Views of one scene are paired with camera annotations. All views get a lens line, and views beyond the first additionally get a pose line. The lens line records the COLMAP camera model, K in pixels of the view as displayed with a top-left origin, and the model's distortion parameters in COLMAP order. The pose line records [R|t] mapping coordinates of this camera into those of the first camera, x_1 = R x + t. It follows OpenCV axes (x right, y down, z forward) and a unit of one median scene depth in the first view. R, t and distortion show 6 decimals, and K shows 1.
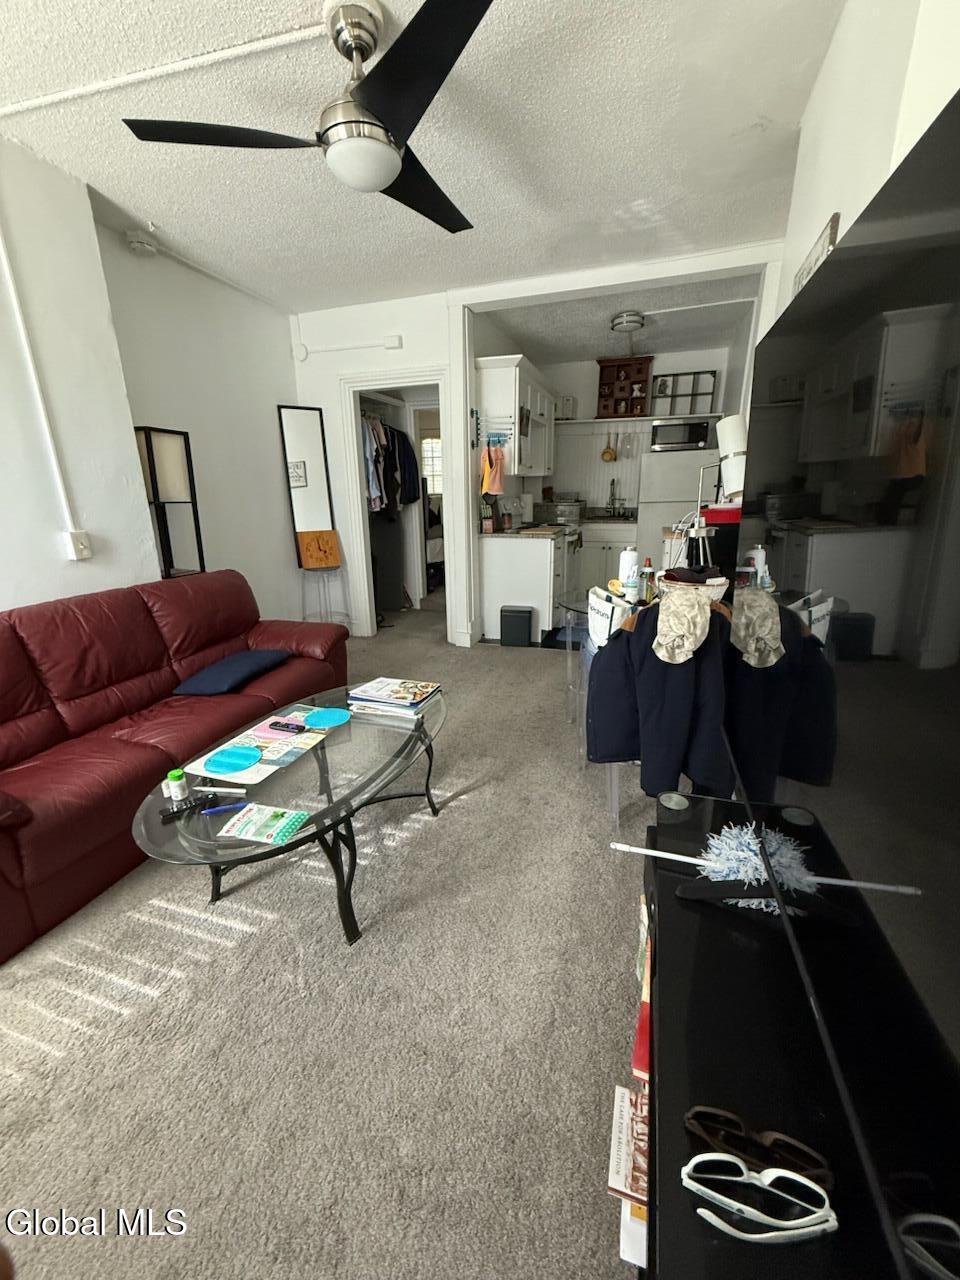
lens RADIAL K [[508.7, 0, 480.0], [0, 508.7, 640.0], [0, 0, 1]] dist [-0.001750, -0.000119]
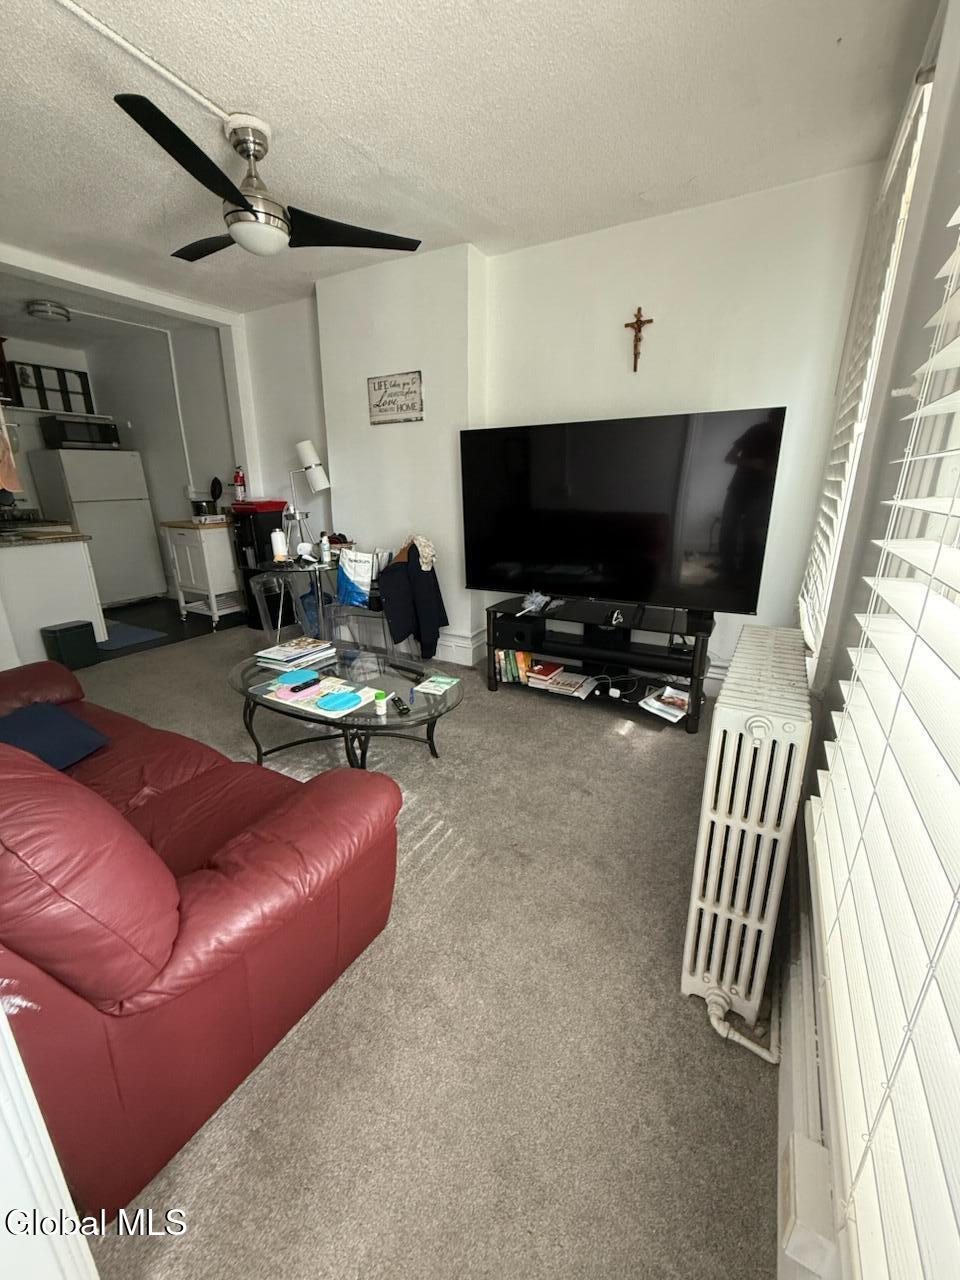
lens RADIAL K [[508.7, 0, 480.0], [0, 508.7, 640.0], [0, 0, 1]] dist [-0.001750, -0.000119]
pose [[0.199192, -0.273847, 0.940920, -0.462801], [0.277459, 0.936632, 0.213861, -0.022300], [-0.939861, 0.218468, 0.262551, 0.096507]]
